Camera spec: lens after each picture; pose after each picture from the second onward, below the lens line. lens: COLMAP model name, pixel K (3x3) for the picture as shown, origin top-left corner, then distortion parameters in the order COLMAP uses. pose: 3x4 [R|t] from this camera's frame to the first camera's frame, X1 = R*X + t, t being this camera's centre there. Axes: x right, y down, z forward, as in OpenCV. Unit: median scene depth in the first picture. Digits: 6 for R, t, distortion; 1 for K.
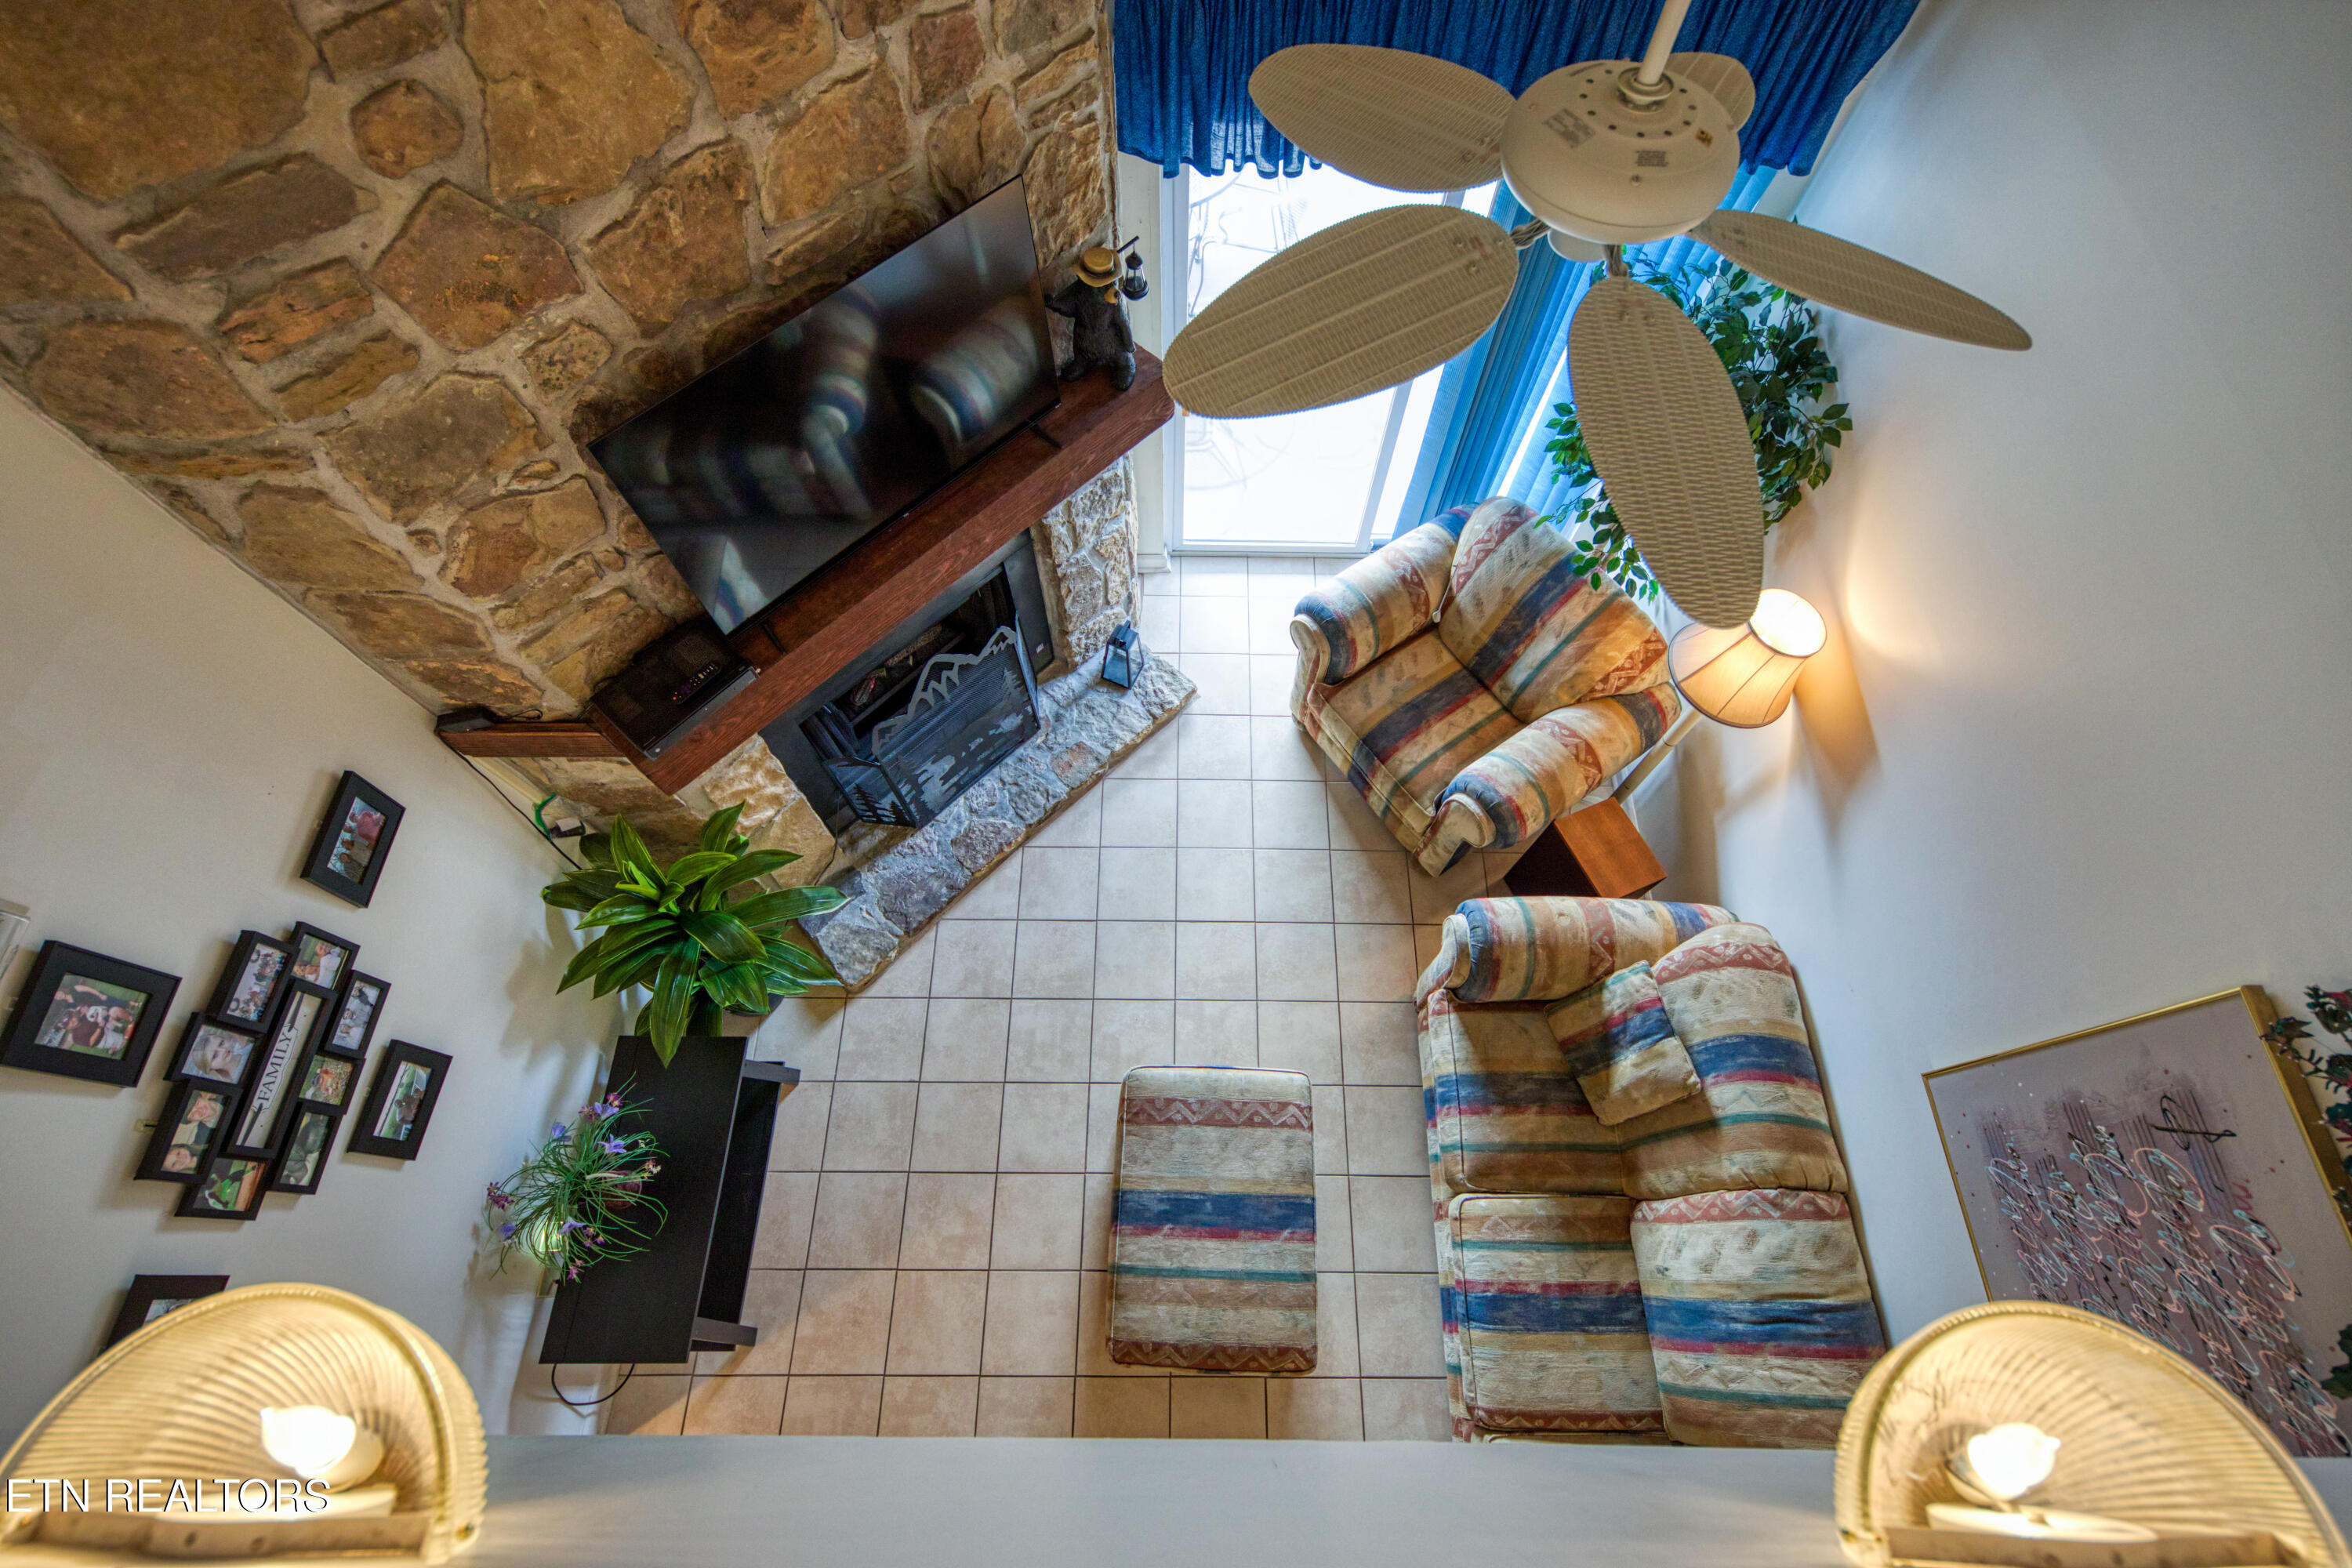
lens RADIAL K [[1005.8, 0, 1199.6], [0, 1005.8, 786.8], [0, 0, 1]] dist [0.013754, -0.009749]
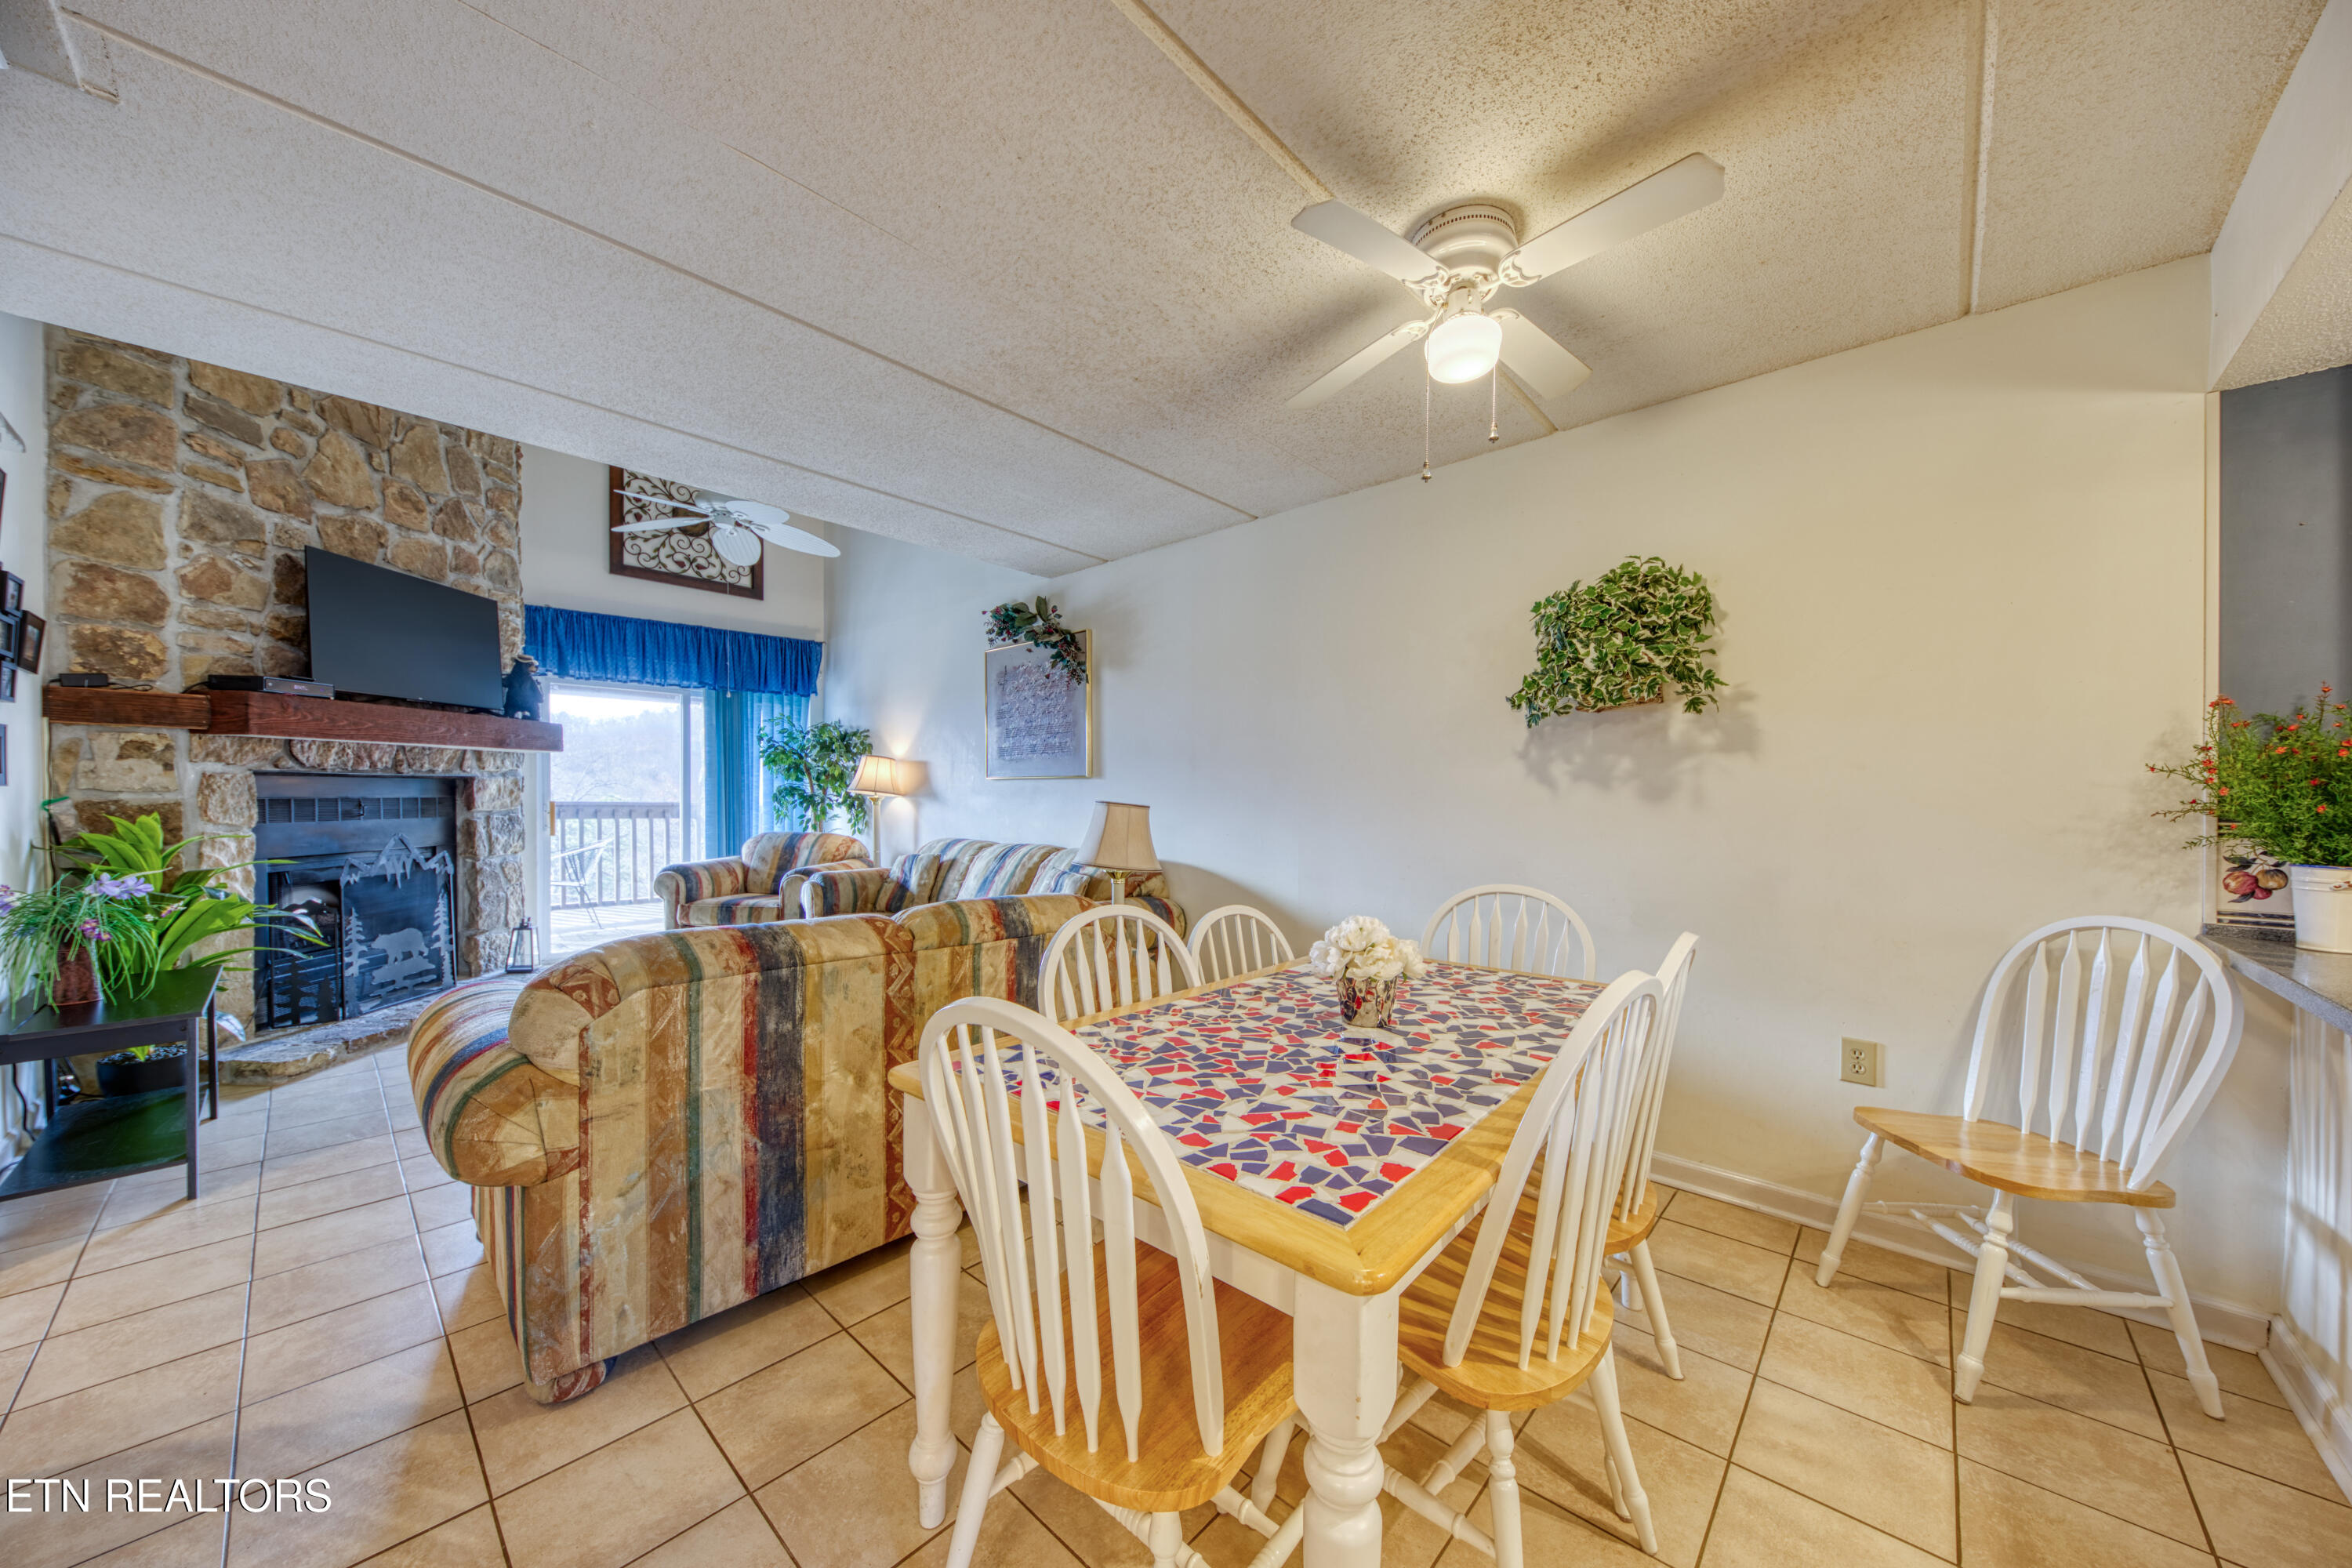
lens RADIAL K [[808.0, 0, 1188.0], [0, 808.0, 803.9], [0, 0, 1]] dist [0.006241, -0.003735]
pose [[0.671811, -0.030856, 0.740080, -0.311533], [0.678646, 0.426027, -0.598281, 1.212789], [-0.296833, 0.904184, 0.307150, 0.166444]]
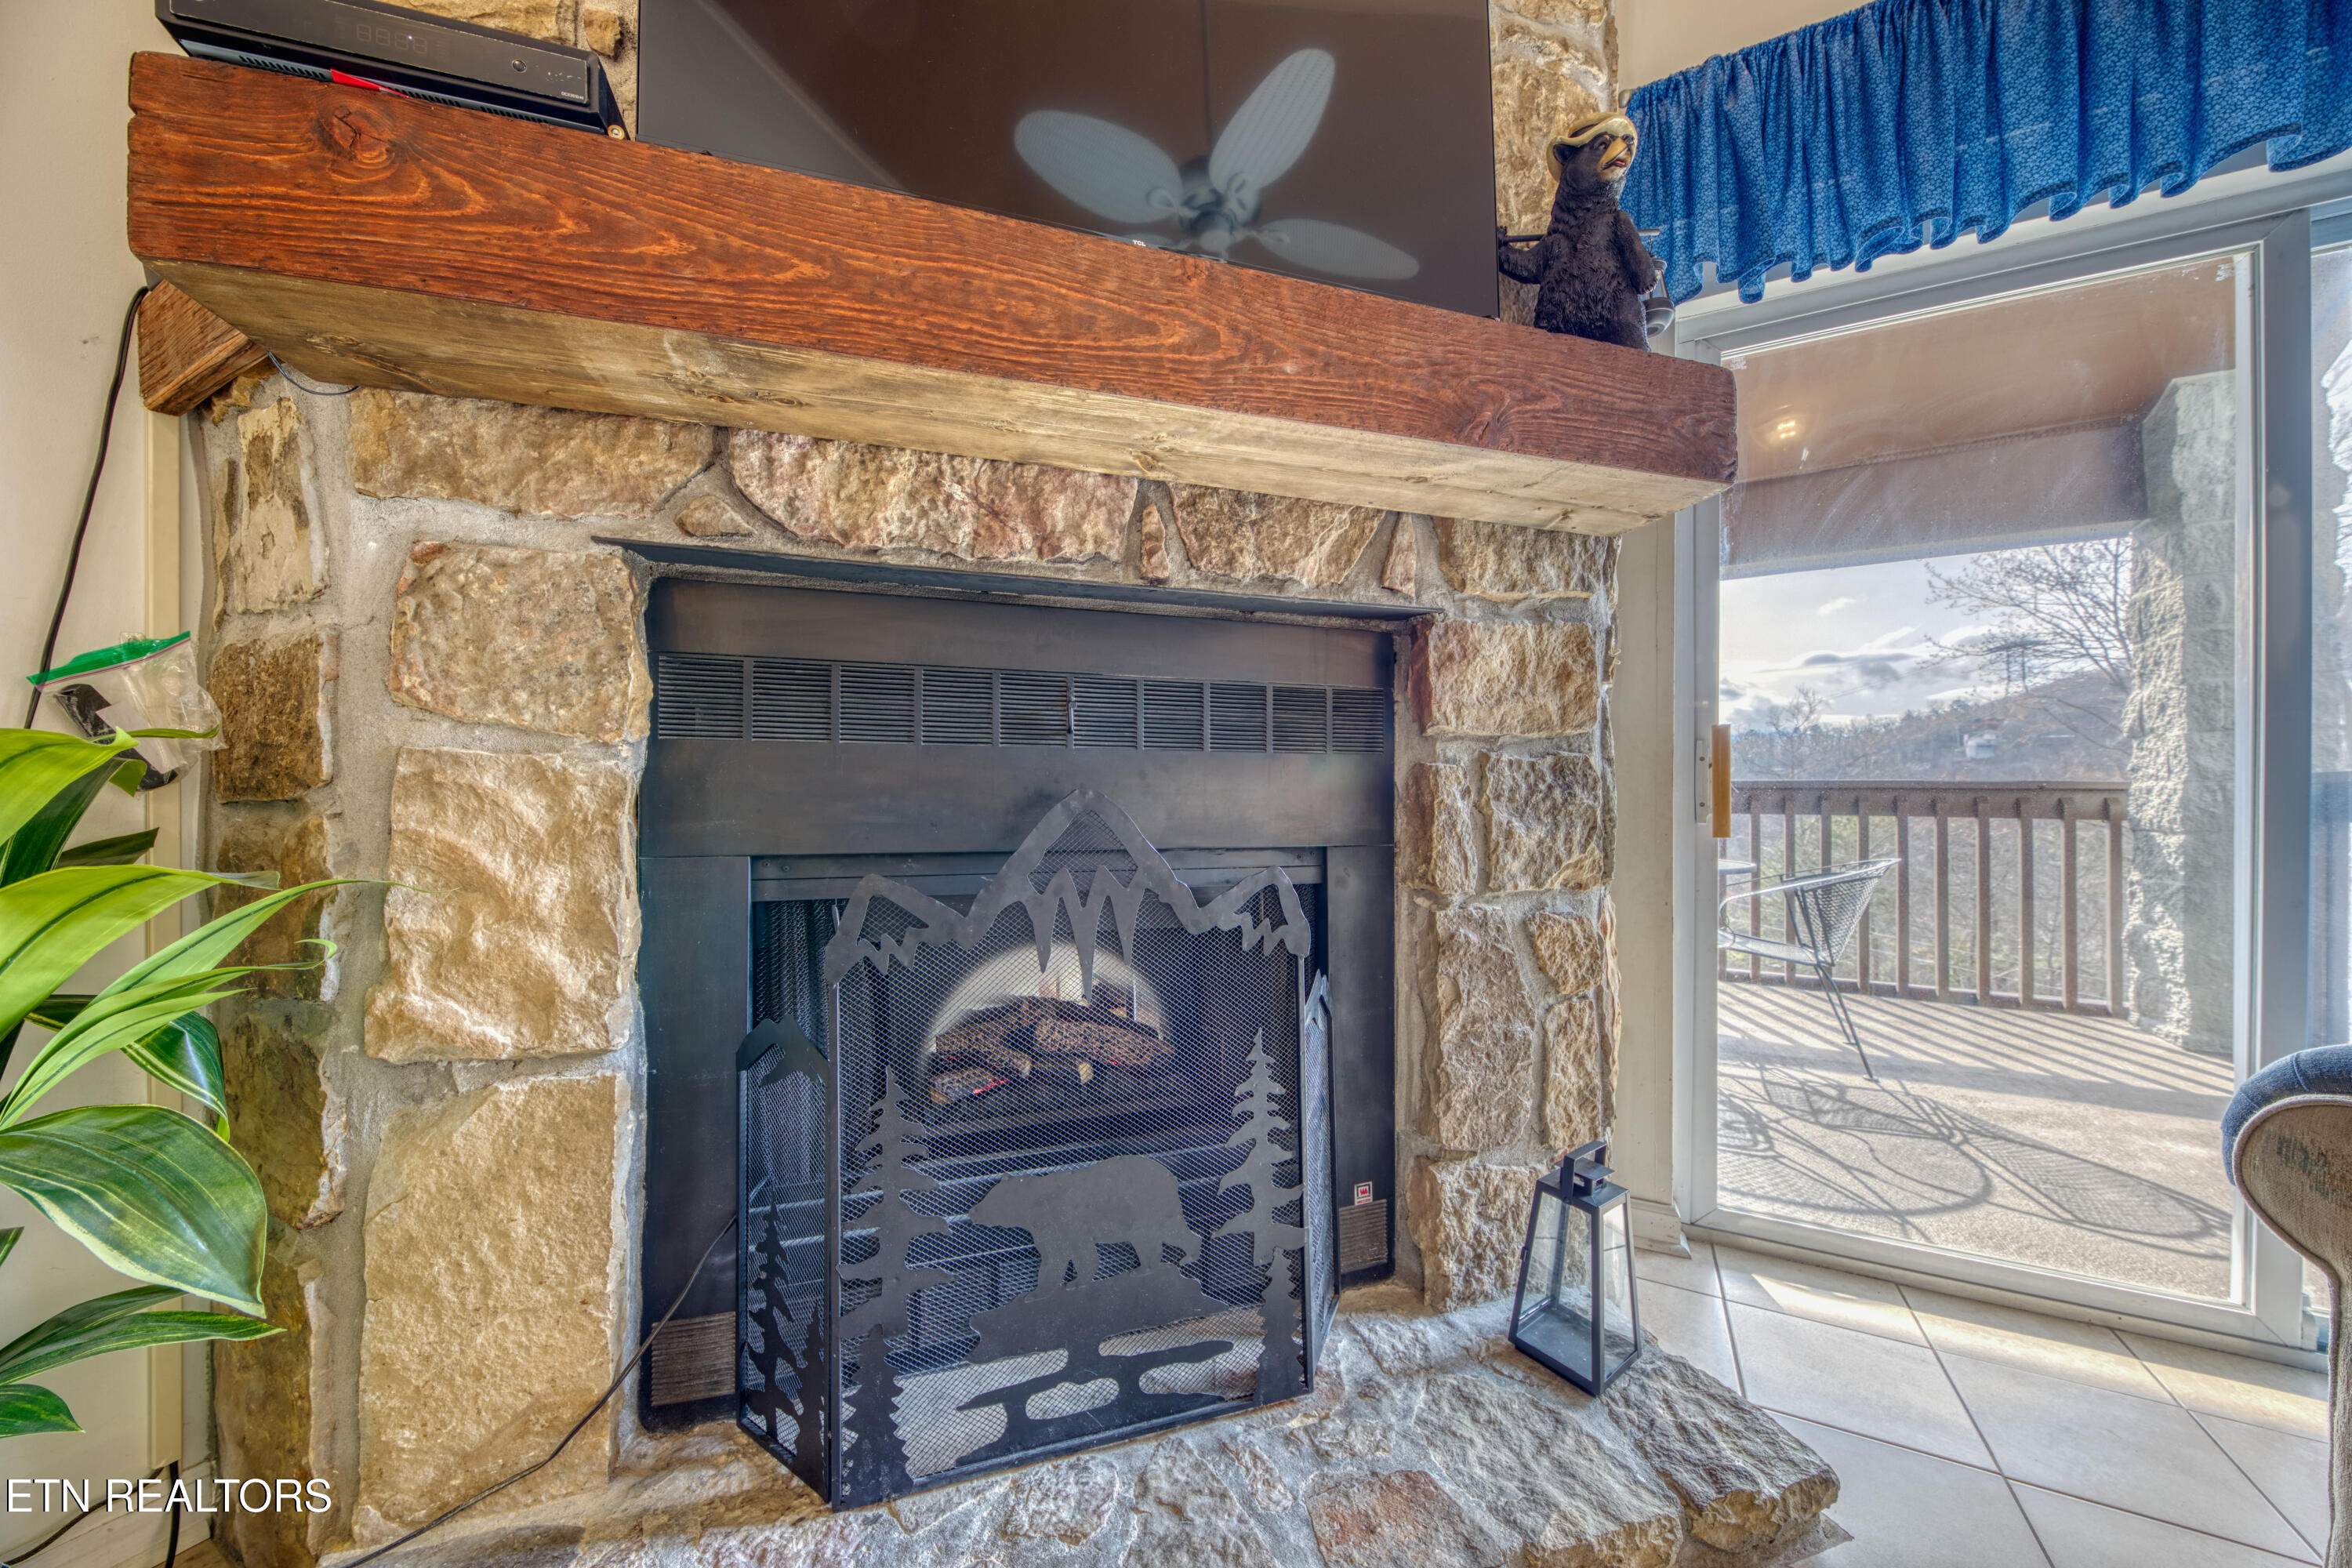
lens RADIAL K [[808.0, 0, 1188.0], [0, 808.0, 803.9], [0, 0, 1]] dist [0.006241, -0.003735]
pose [[0.884802, -0.024940, -0.465299, -0.063634], [-0.414705, 0.413185, -0.810739, 0.108382], [0.212474, 0.910306, 0.355244, 0.745892]]
